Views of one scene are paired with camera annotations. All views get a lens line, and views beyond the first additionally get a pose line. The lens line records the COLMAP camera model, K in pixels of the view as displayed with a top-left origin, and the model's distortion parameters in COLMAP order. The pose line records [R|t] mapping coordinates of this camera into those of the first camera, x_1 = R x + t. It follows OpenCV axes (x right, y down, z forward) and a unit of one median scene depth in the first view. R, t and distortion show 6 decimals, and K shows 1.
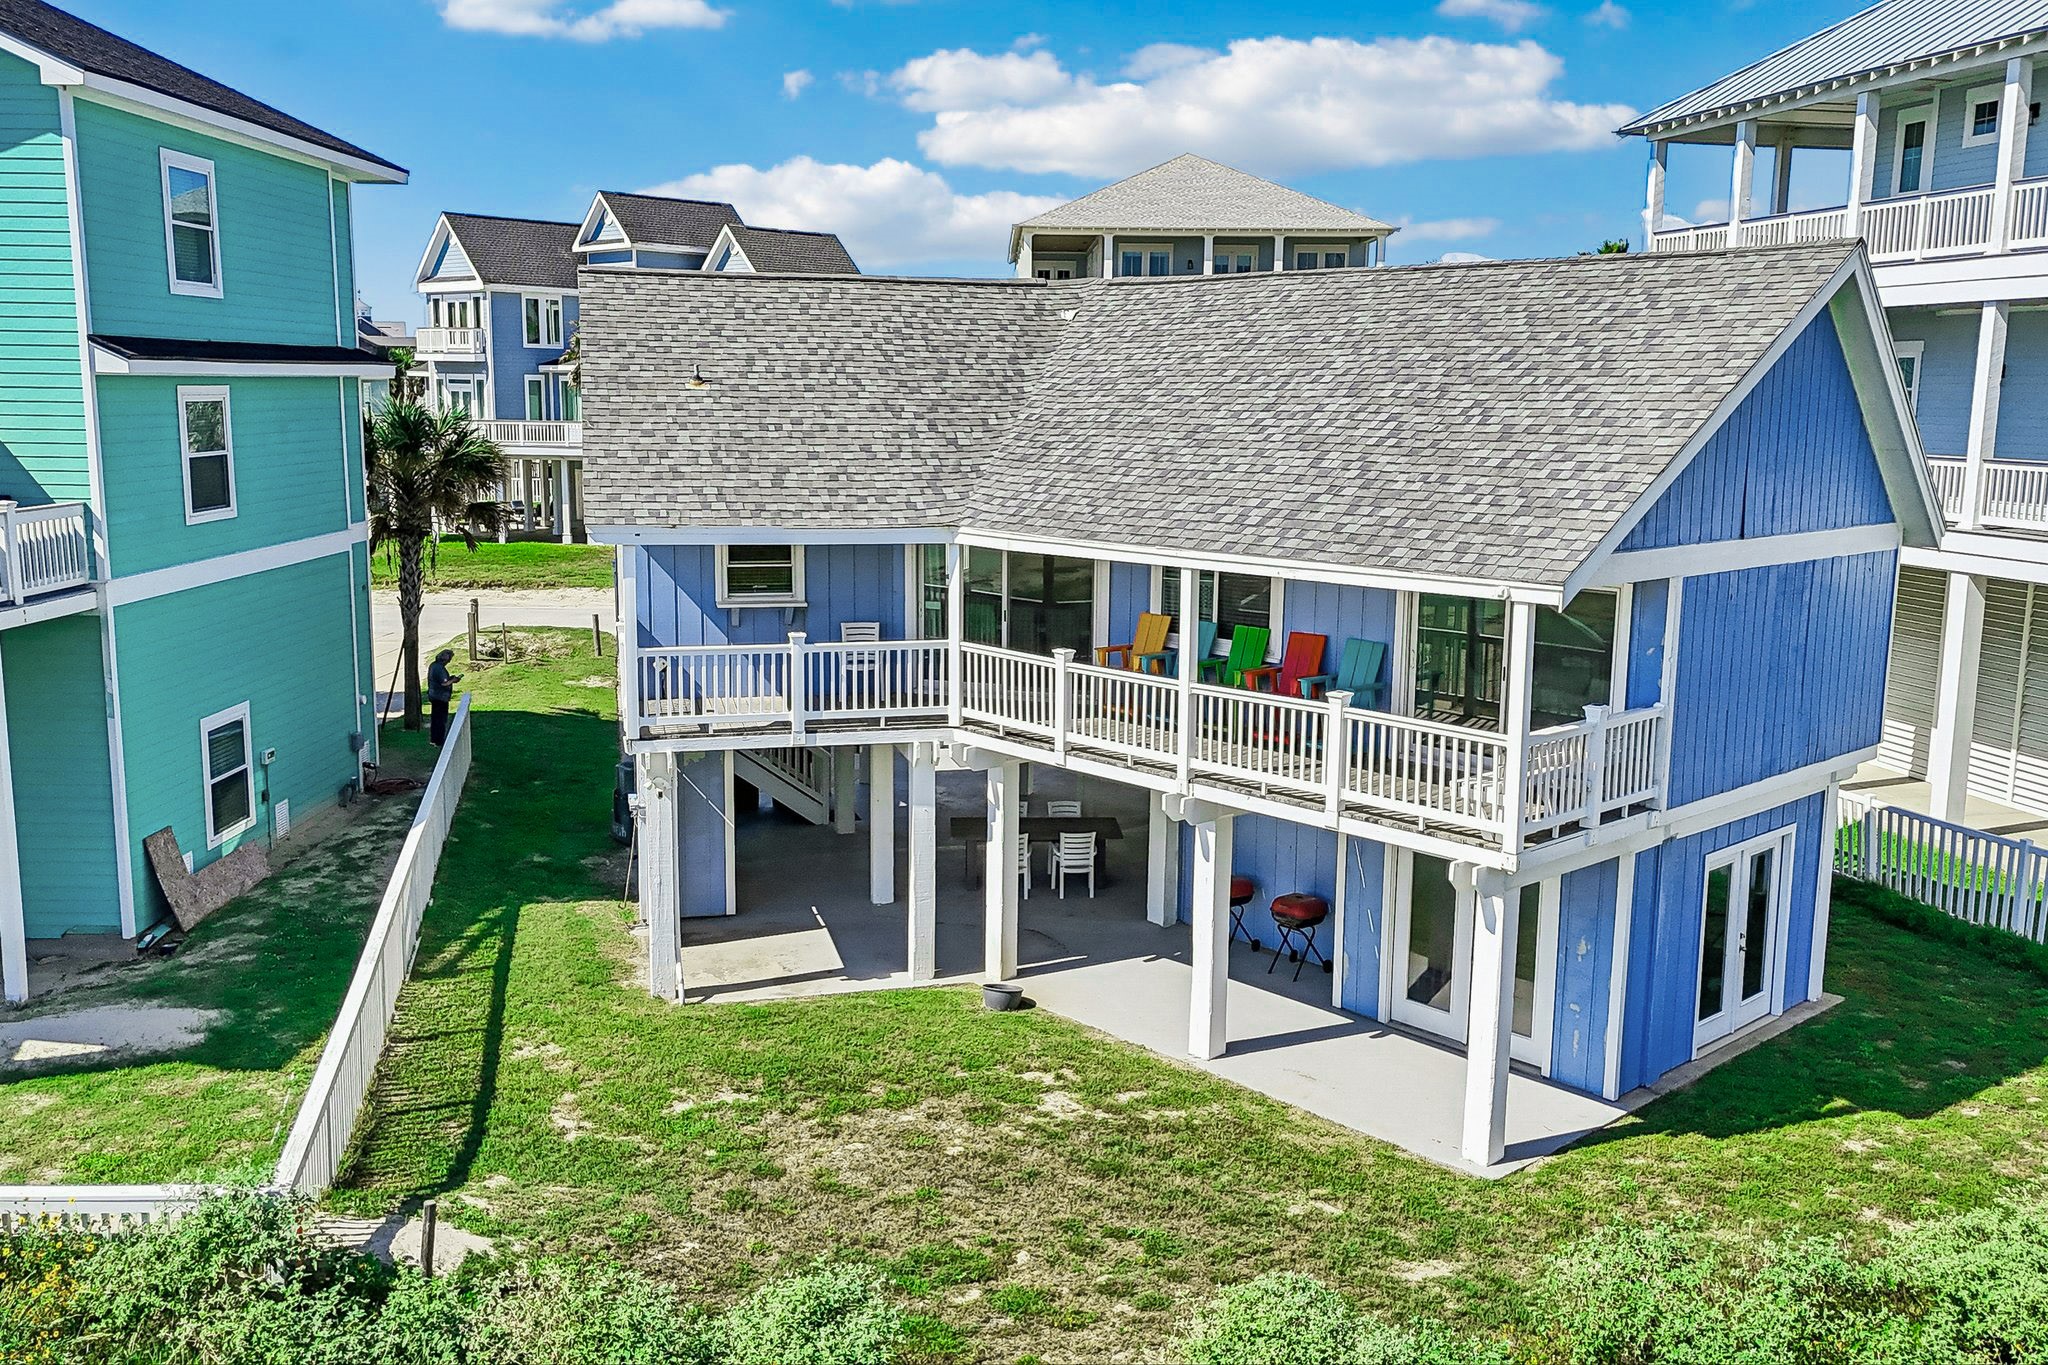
lens RADIAL K [[1784.5, 0, 1024.0], [0, 1784.5, 682.5], [0, 0, 1]] dist [0.117289, -0.161286]
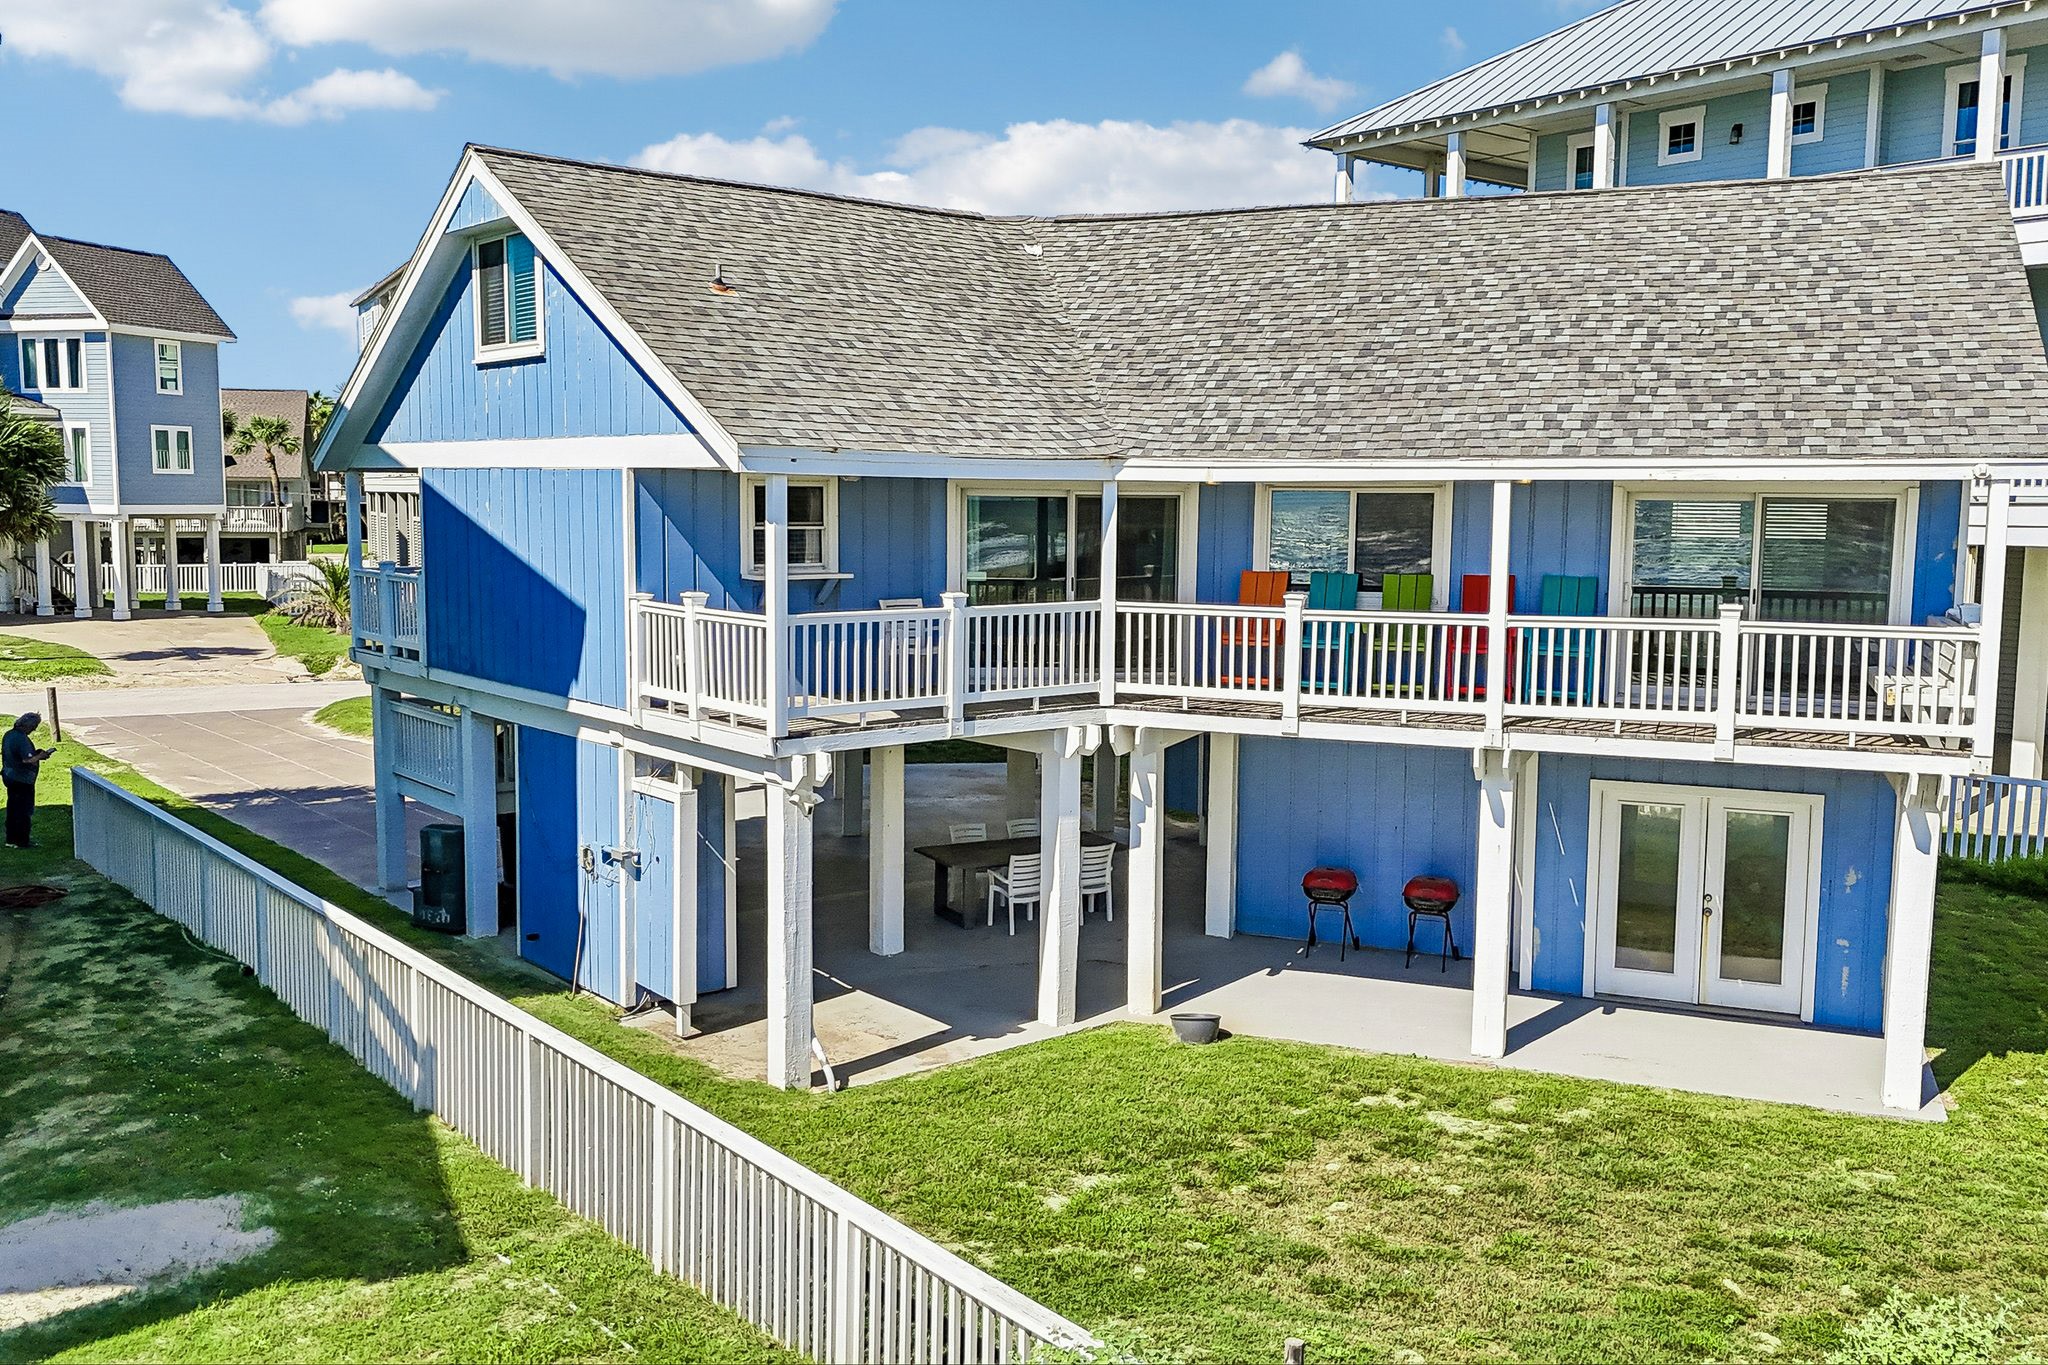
lens RADIAL K [[1784.5, 0, 1024.0], [0, 1784.5, 682.5], [0, 0, 1]] dist [0.117289, -0.161286]
pose [[0.899411, -0.048040, 0.434456, -0.444623], [0.071994, 0.996649, -0.038837, 0.044587], [-0.431134, 0.066208, 0.899855, 0.285343]]
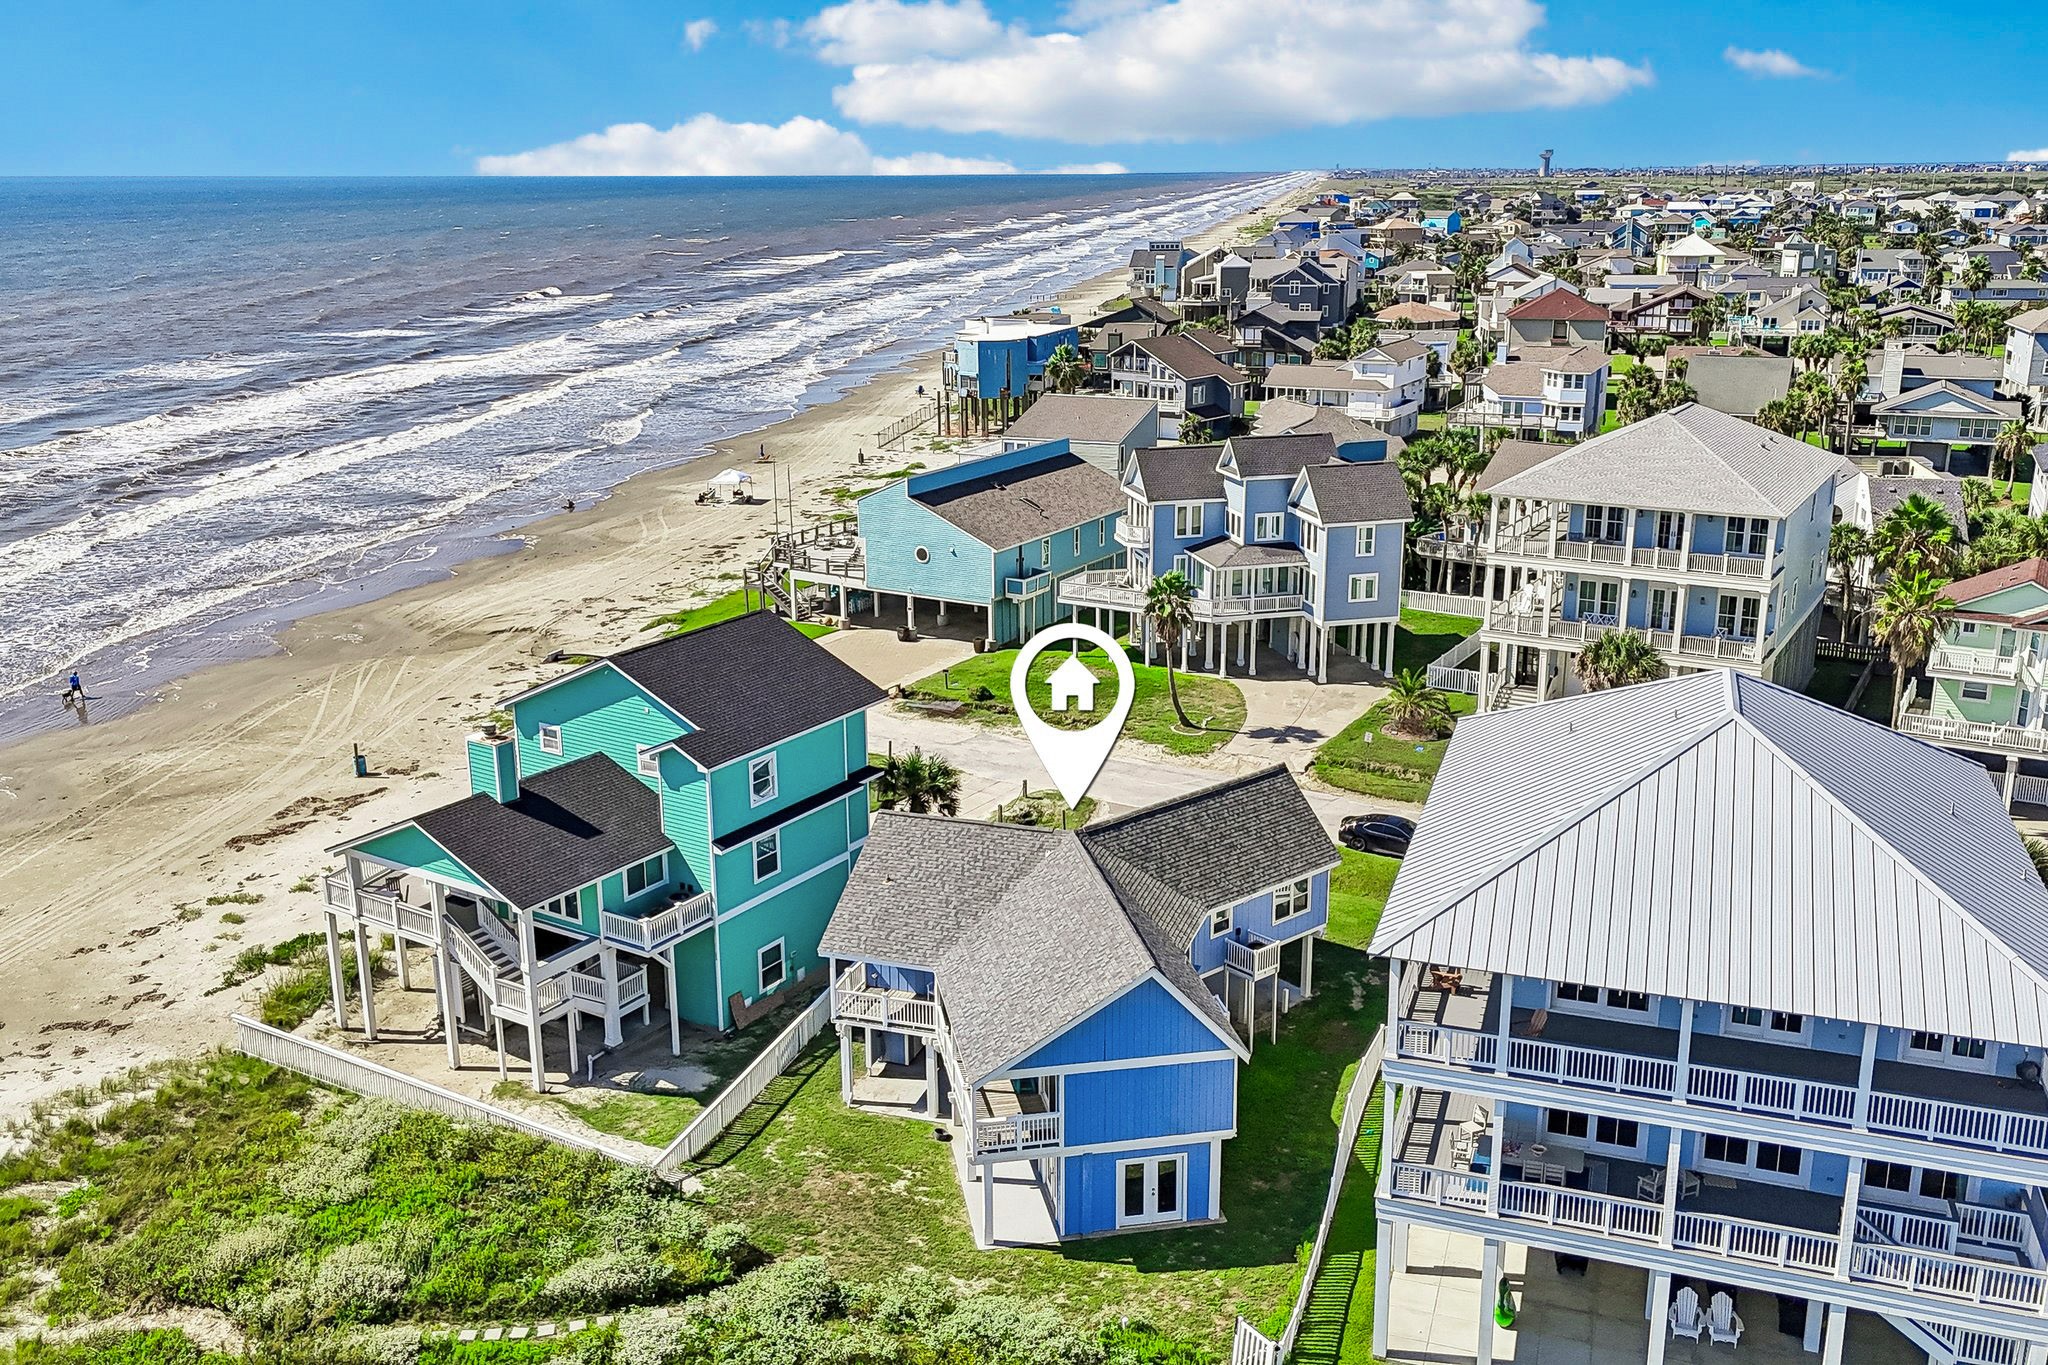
lens RADIAL K [[1784.5, 0, 1024.0], [0, 1784.5, 682.5], [0, 0, 1]] dist [0.117289, -0.161286]
pose [[0.843433, 0.133349, -0.520423, 1.472760], [-0.073094, 0.988181, 0.134741, -0.914033], [0.532239, -0.075605, 0.843211, -1.242732]]
